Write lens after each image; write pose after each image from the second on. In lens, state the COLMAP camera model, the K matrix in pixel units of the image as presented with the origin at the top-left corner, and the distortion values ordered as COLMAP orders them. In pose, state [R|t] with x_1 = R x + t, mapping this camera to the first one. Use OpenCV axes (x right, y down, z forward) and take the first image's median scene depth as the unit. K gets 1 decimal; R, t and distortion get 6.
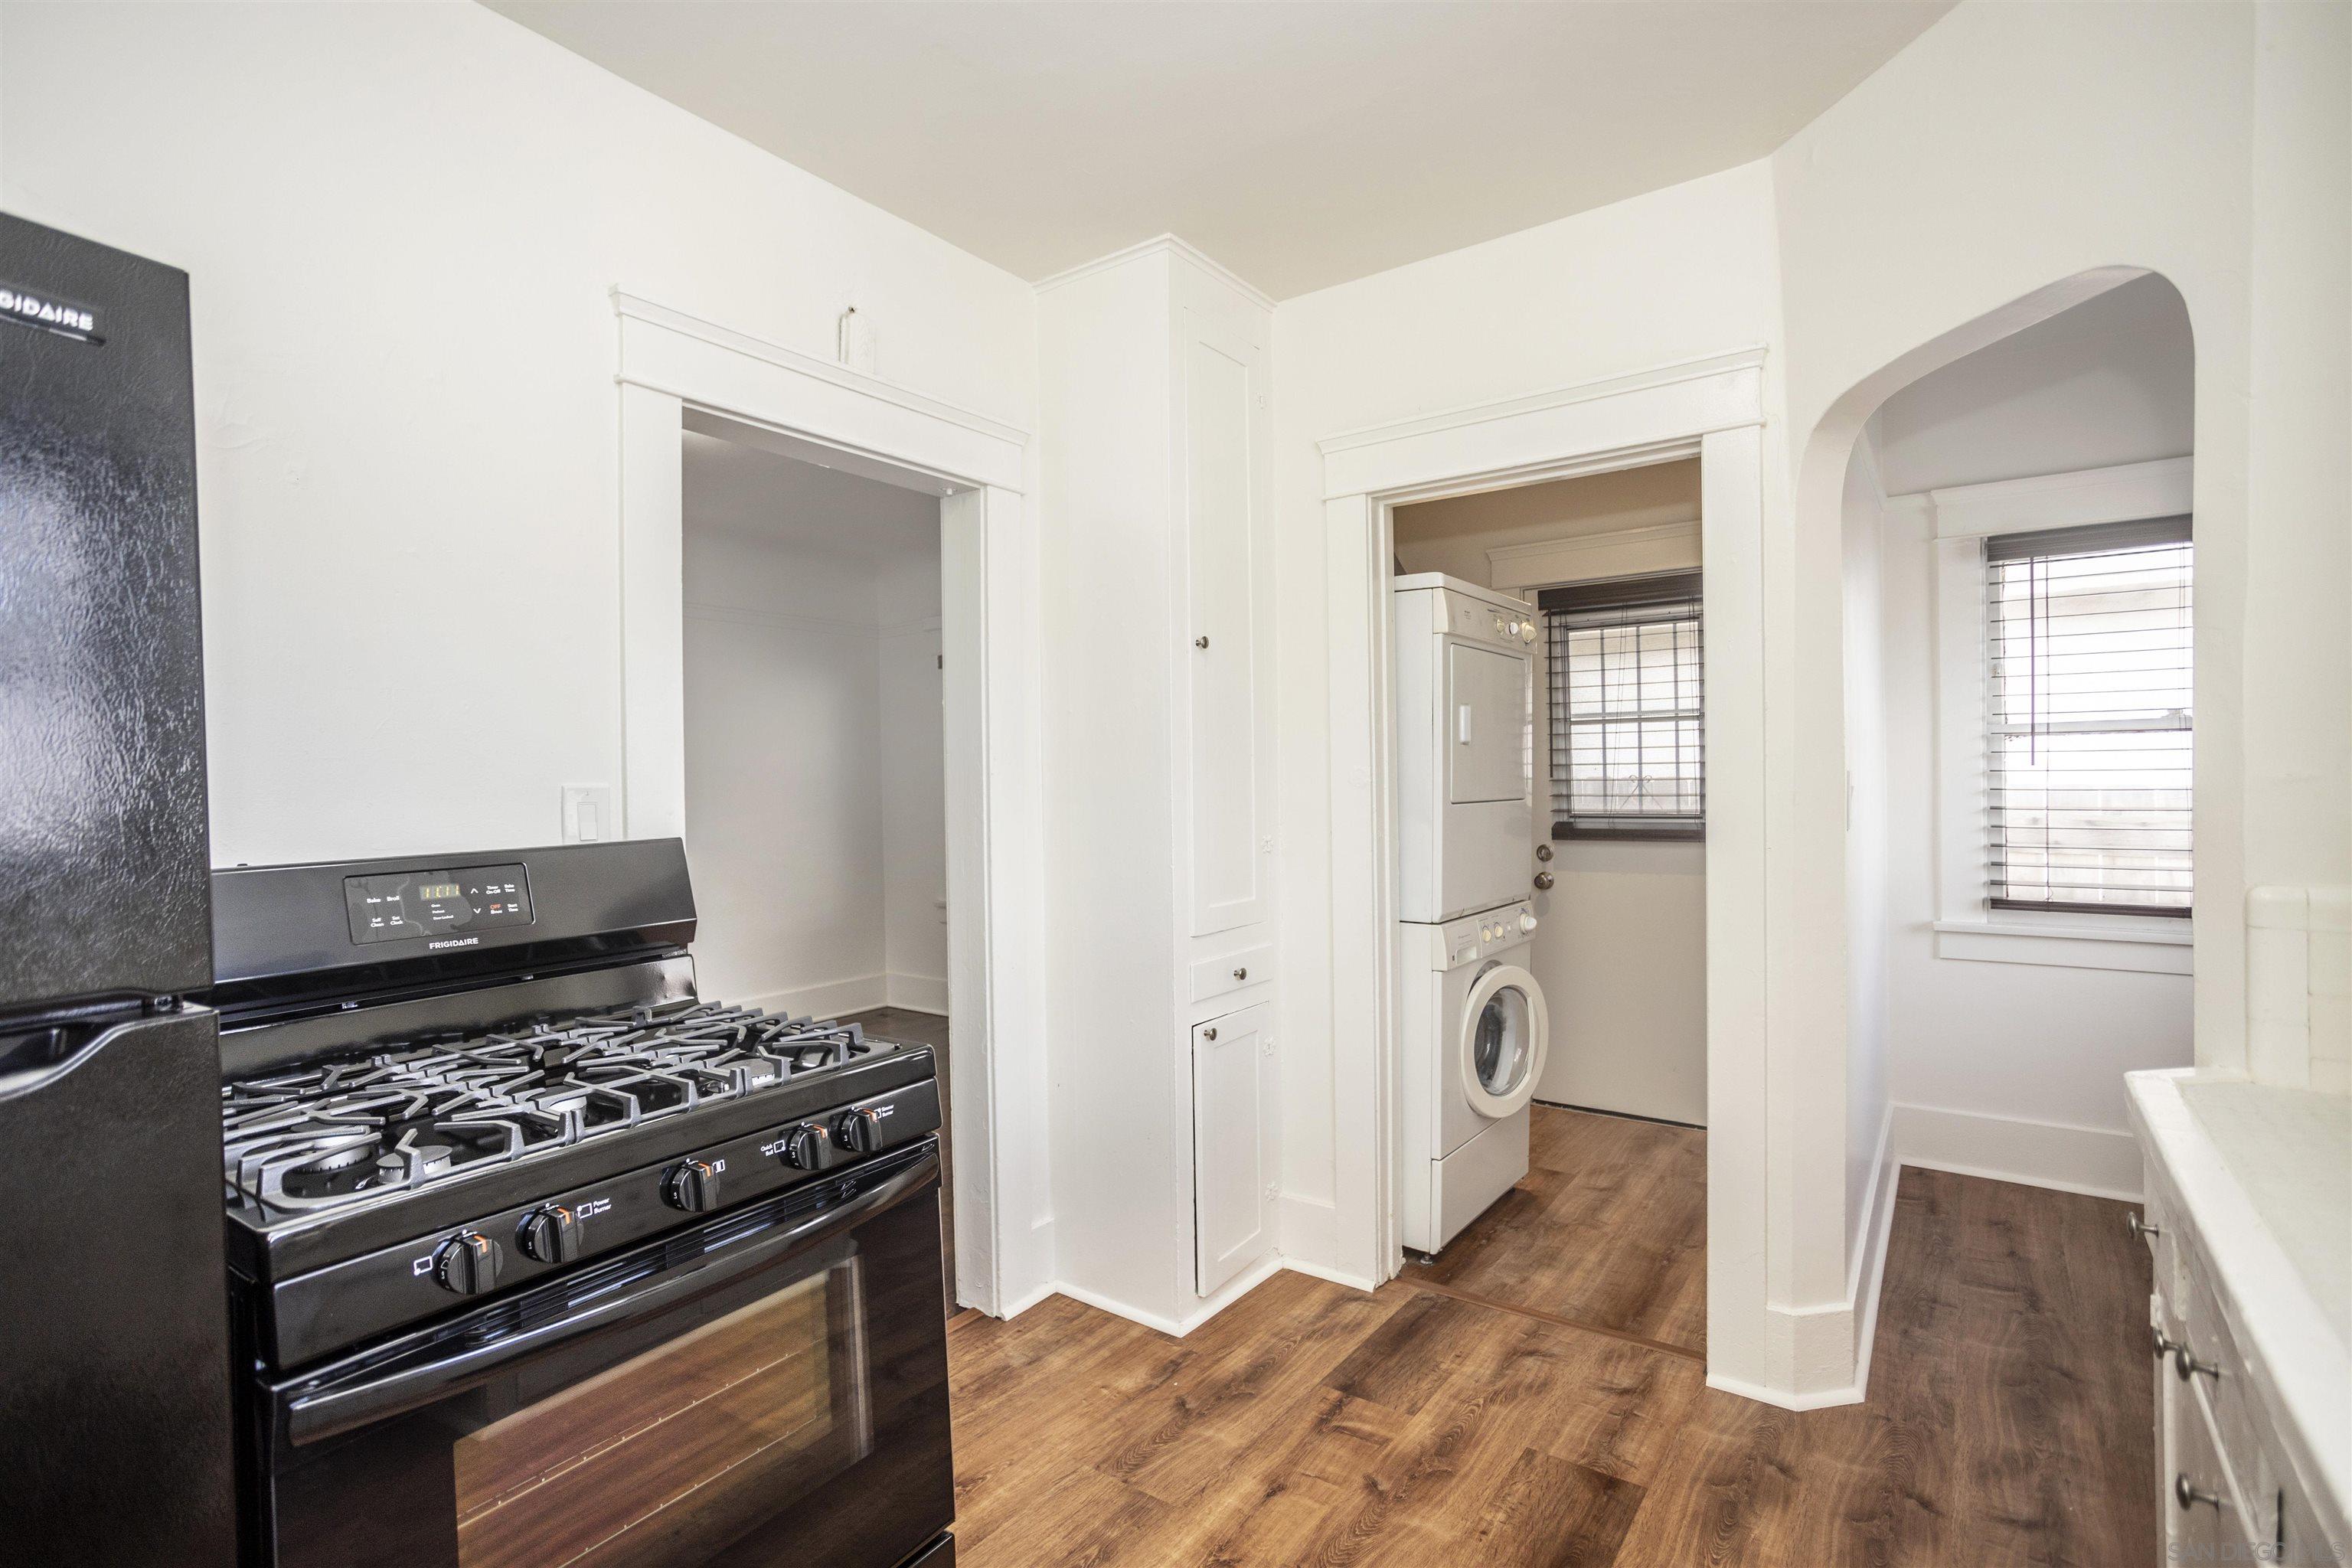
lens RADIAL K [[1115.1, 0, 1169.2], [0, 1115.1, 794.0], [0, 0, 1]] dist [-0.020873, 0.026175]
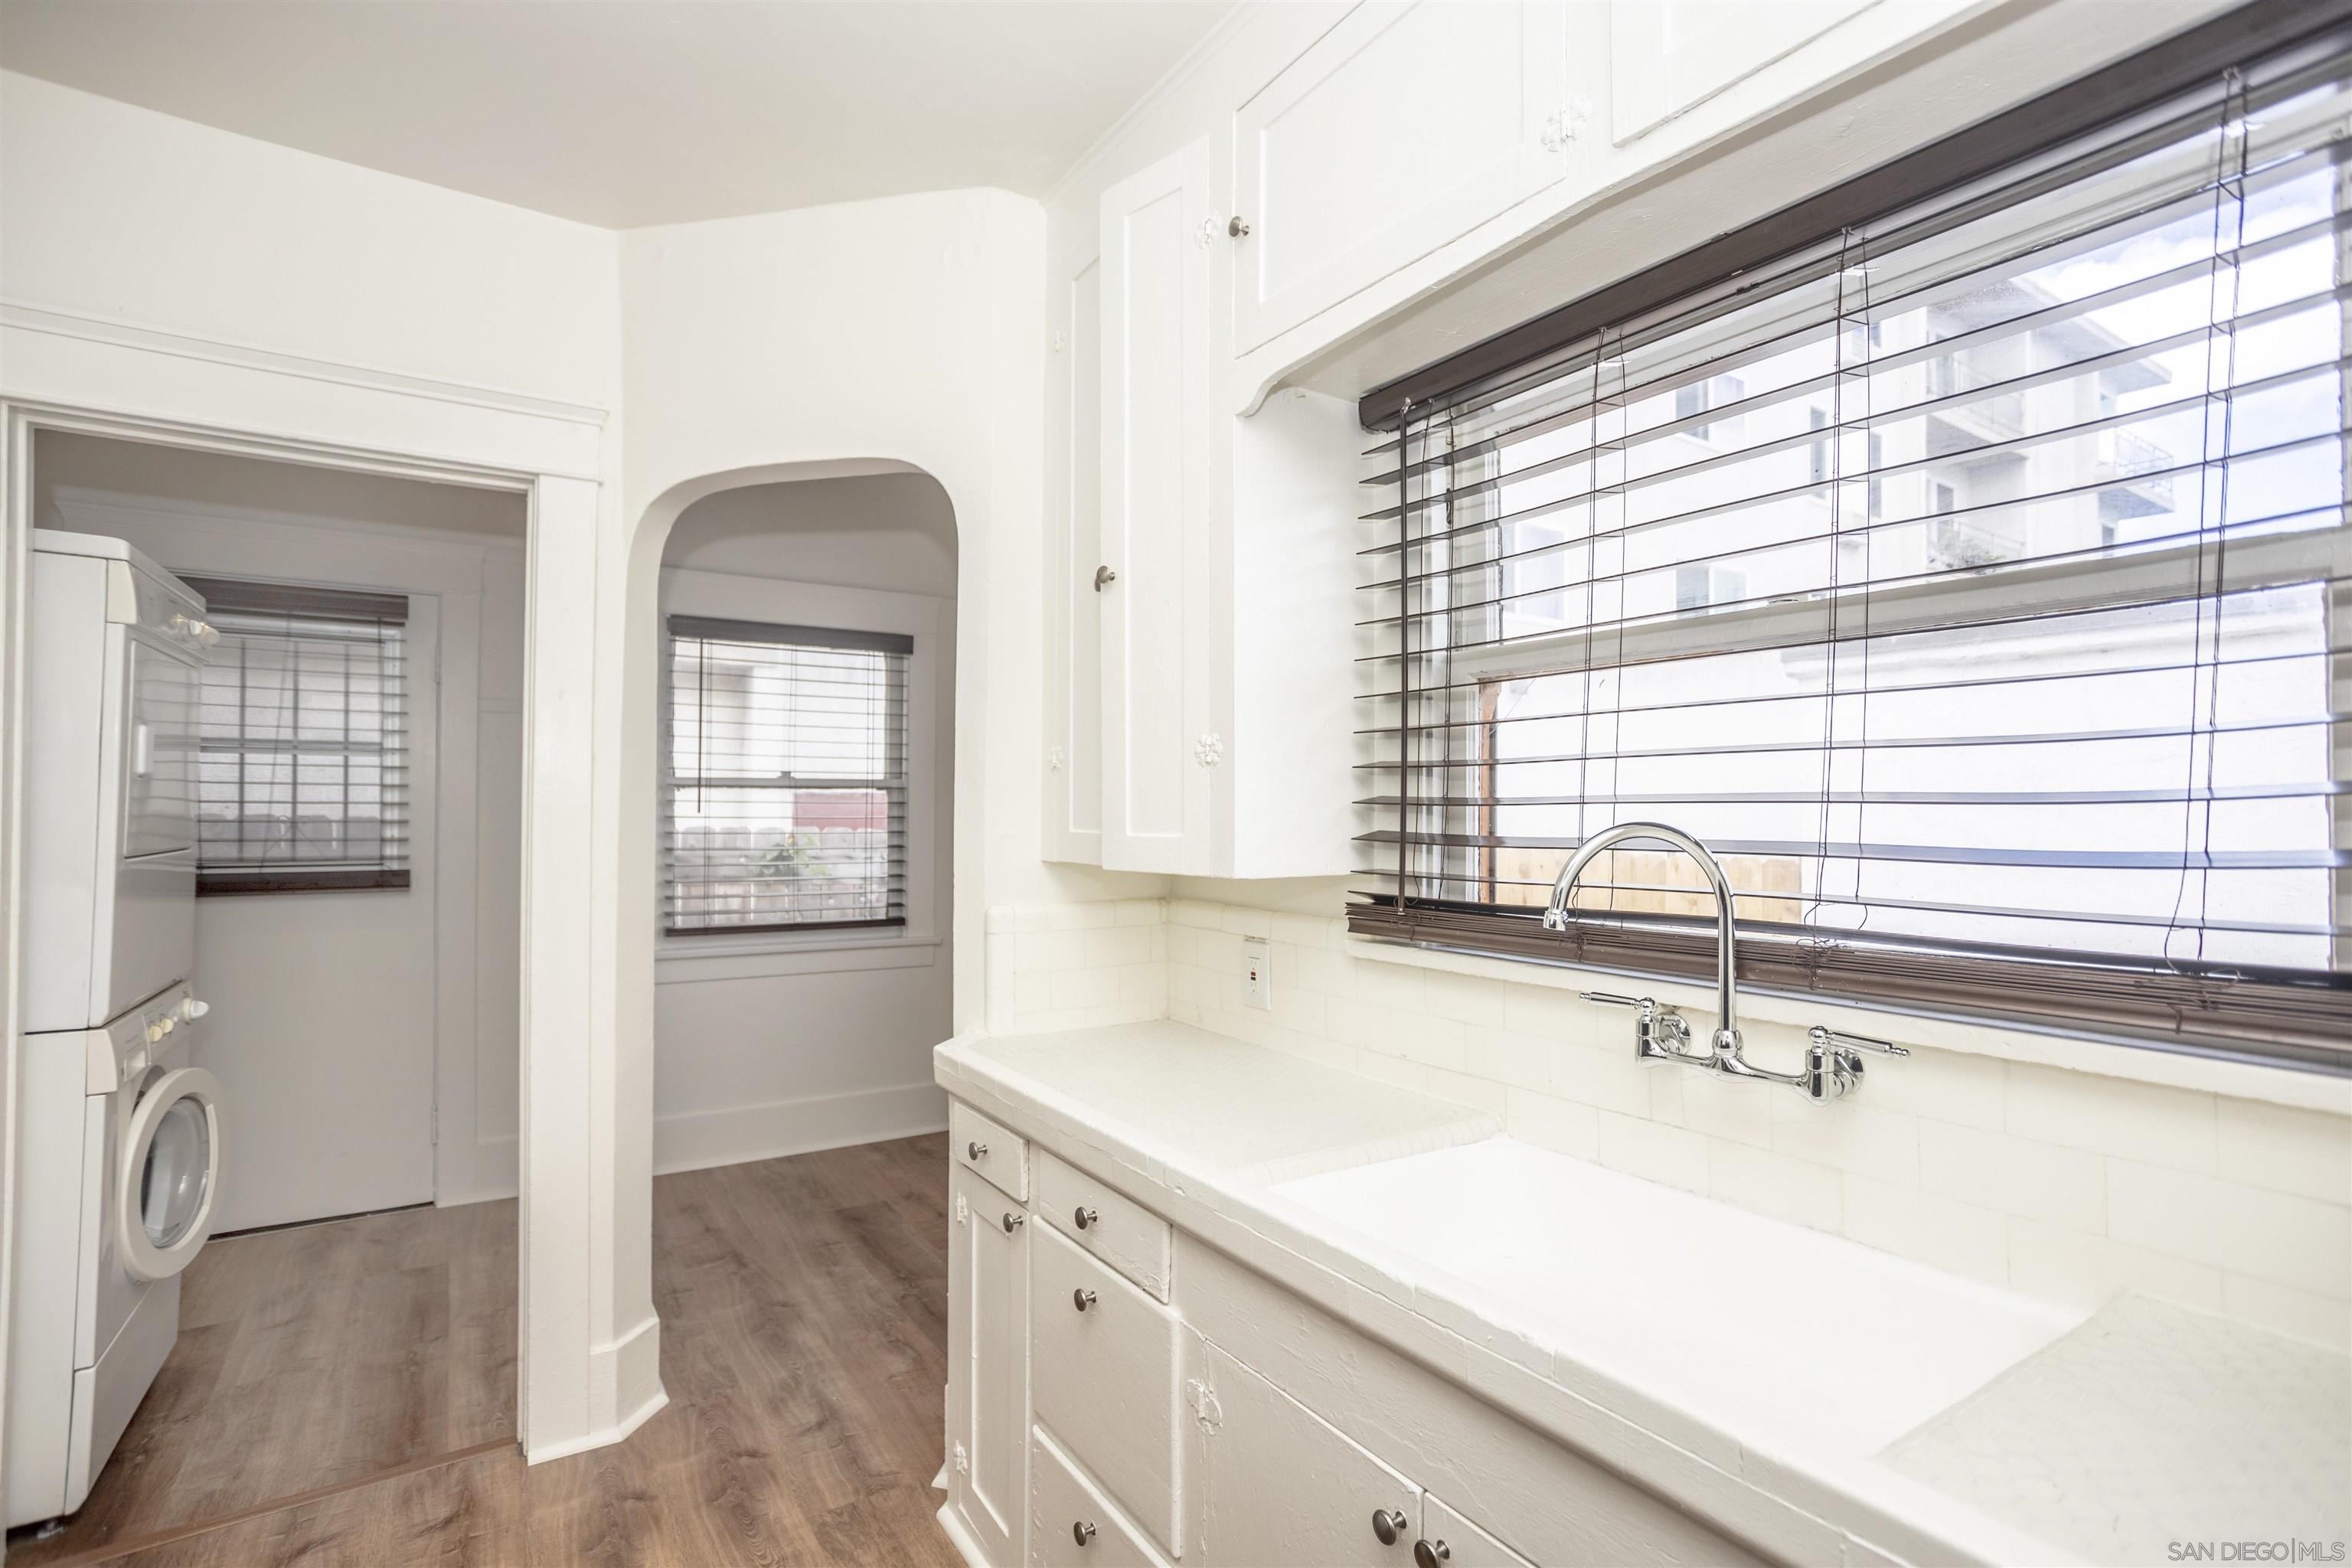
lens RADIAL K [[1123.3, 0, 1173.4], [0, 1123.3, 790.7], [0, 0, 1]] dist [-0.044965, 0.024731]
pose [[0.369447, 0.029667, 0.928778, -0.189139], [0.002134, 0.999461, -0.032773, -0.012644], [-0.929249, 0.014090, 0.369185, 0.119159]]
